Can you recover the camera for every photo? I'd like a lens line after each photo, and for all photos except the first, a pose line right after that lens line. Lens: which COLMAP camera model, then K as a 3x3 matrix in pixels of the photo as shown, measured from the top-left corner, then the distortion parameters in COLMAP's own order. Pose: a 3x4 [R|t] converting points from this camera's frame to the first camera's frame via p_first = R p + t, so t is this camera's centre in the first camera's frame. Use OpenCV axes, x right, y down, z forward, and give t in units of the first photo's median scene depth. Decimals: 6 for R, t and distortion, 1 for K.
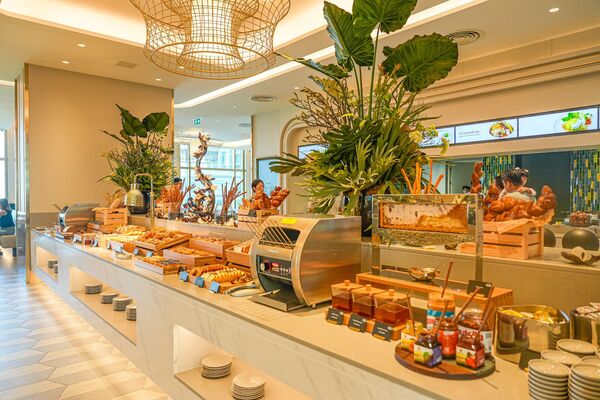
lens RADIAL K [[393.2, 0, 300.0], [0, 393.2, 200.0], [0, 0, 1]] dist [-0.013904, 0.003351]
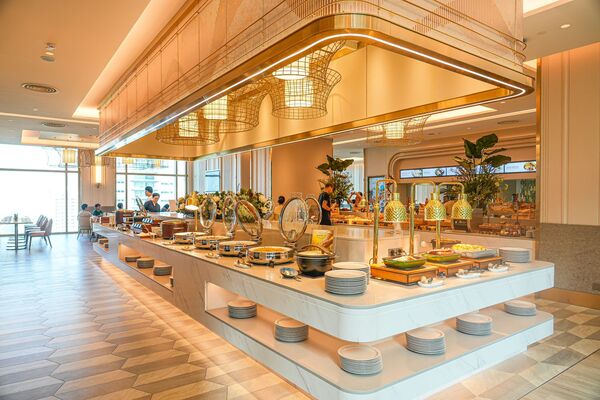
lens RADIAL K [[393.2, 0, 300.0], [0, 393.2, 200.0], [0, 0, 1]] dist [-0.013904, 0.003351]
pose [[0.996682, 0.003614, -0.081308, -0.532781], [-0.004225, 0.999964, -0.007334, -0.001850], [0.081279, 0.007653, 0.996662, -1.177300]]
